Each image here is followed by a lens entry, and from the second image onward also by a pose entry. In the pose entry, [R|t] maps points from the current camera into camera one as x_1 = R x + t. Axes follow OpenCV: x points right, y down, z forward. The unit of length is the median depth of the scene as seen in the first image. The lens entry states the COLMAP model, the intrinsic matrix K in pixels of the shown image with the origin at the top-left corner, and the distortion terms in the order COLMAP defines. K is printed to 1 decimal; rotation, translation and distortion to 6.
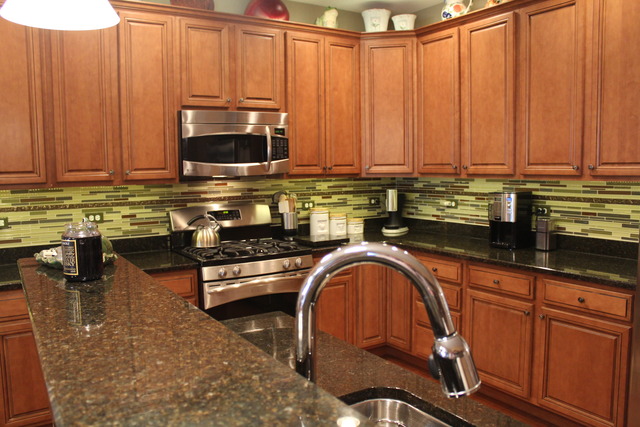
lens RADIAL K [[543.0, 0, 320.0], [0, 543.0, 213.5], [0, 0, 1]] dist [-0.164513, 0.163923]
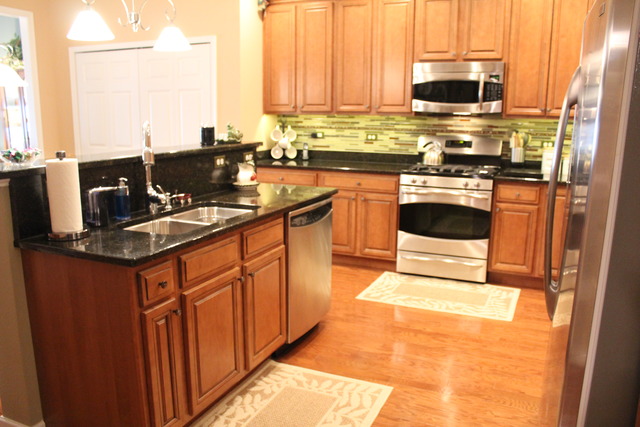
lens RADIAL K [[543.0, 0, 320.0], [0, 543.0, 213.5], [0, 0, 1]] dist [-0.164513, 0.163923]
pose [[0.547223, 0.175733, -0.818331, 0.761476], [-0.091150, 0.984408, 0.150444, 0.004265], [0.832009, -0.007736, 0.554709, 0.018538]]
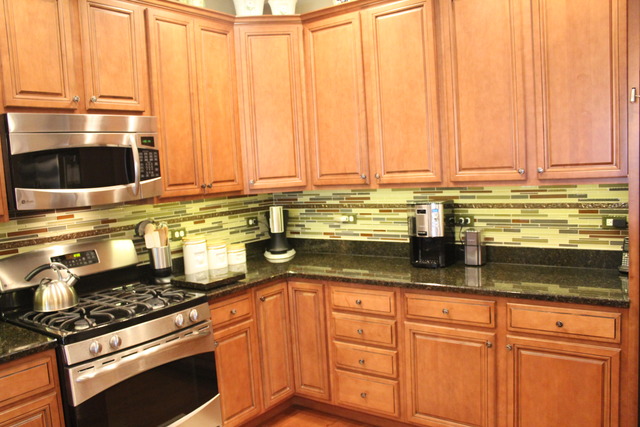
lens RADIAL K [[543.0, 0, 320.0], [0, 543.0, 213.5], [0, 0, 1]] dist [-0.164513, 0.163923]
pose [[0.933614, -0.071535, 0.351068, -0.122667], [0.076217, 0.997091, 0.000484, -0.035921], [-0.350081, 0.026306, 0.936350, 0.239504]]
